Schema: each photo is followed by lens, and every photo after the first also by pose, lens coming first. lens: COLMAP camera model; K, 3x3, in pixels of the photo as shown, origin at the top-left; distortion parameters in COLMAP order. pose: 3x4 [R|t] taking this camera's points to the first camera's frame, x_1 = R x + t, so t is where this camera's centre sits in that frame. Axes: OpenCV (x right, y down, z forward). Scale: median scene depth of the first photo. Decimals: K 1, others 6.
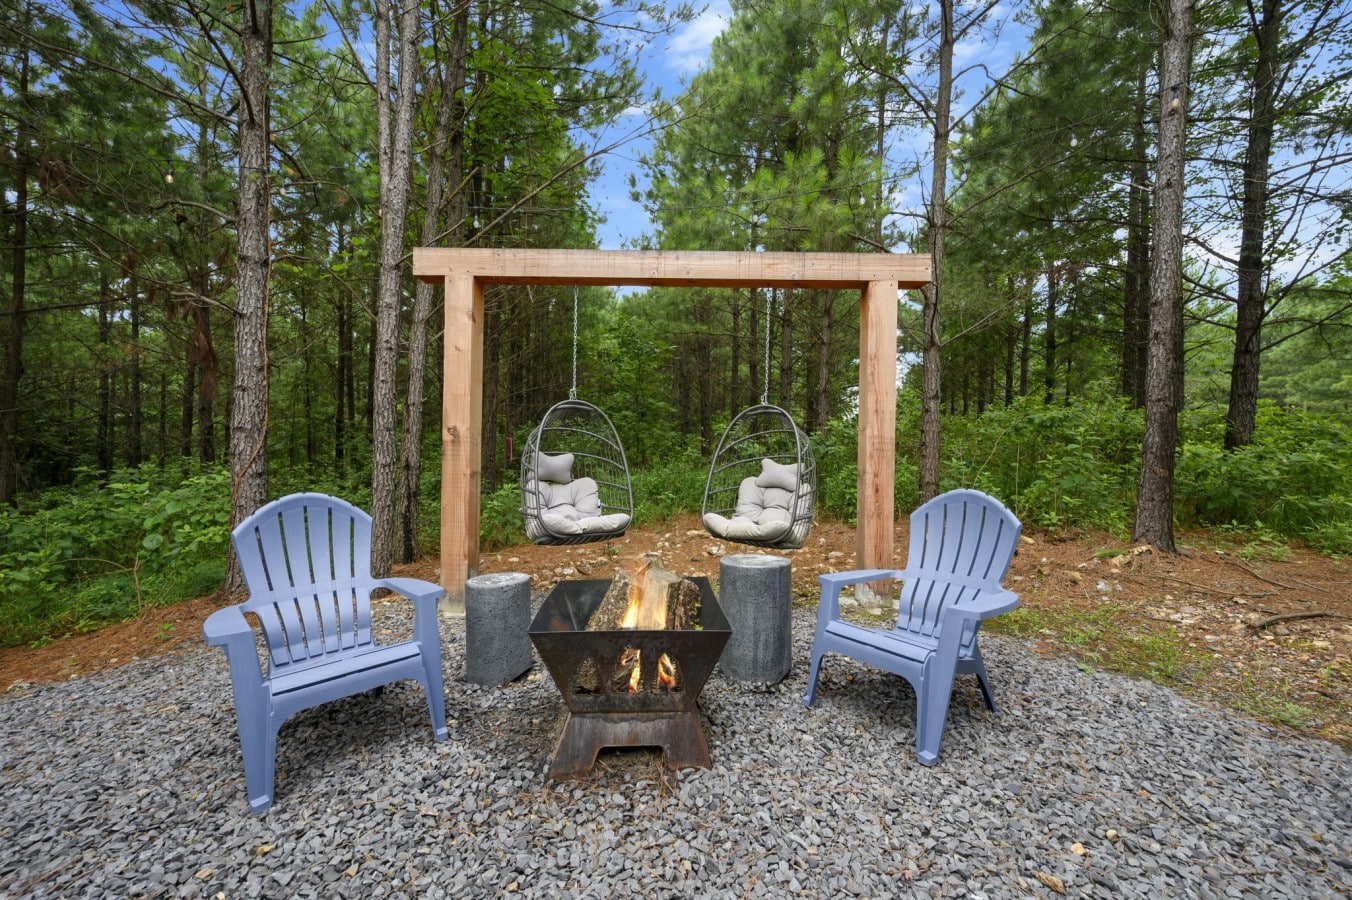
lens RADIAL K [[574.2, 0, 676.0], [0, 574.2, 450.0], [0, 0, 1]] dist [0.000085, 0.000001]
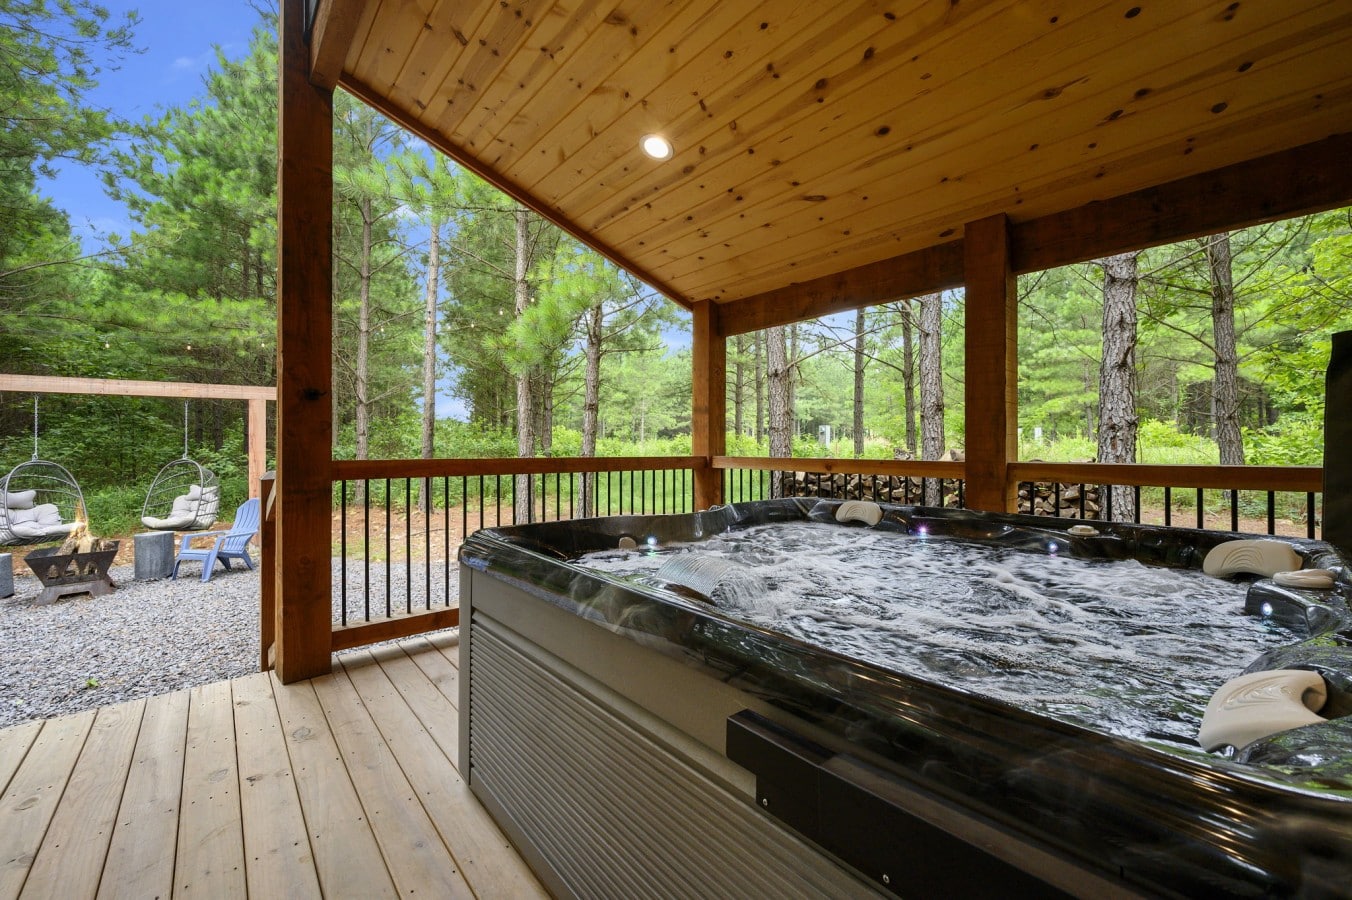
lens RADIAL K [[528.5, 0, 676.0], [0, 528.5, 450.0], [0, 0, 1]] dist [0.000422, 0.000132]
pose [[0.749940, -0.022451, 0.661125, 0.221945], [0.013437, 0.999735, 0.018707, -0.123629], [-0.661369, -0.005145, 0.750043, -1.500620]]
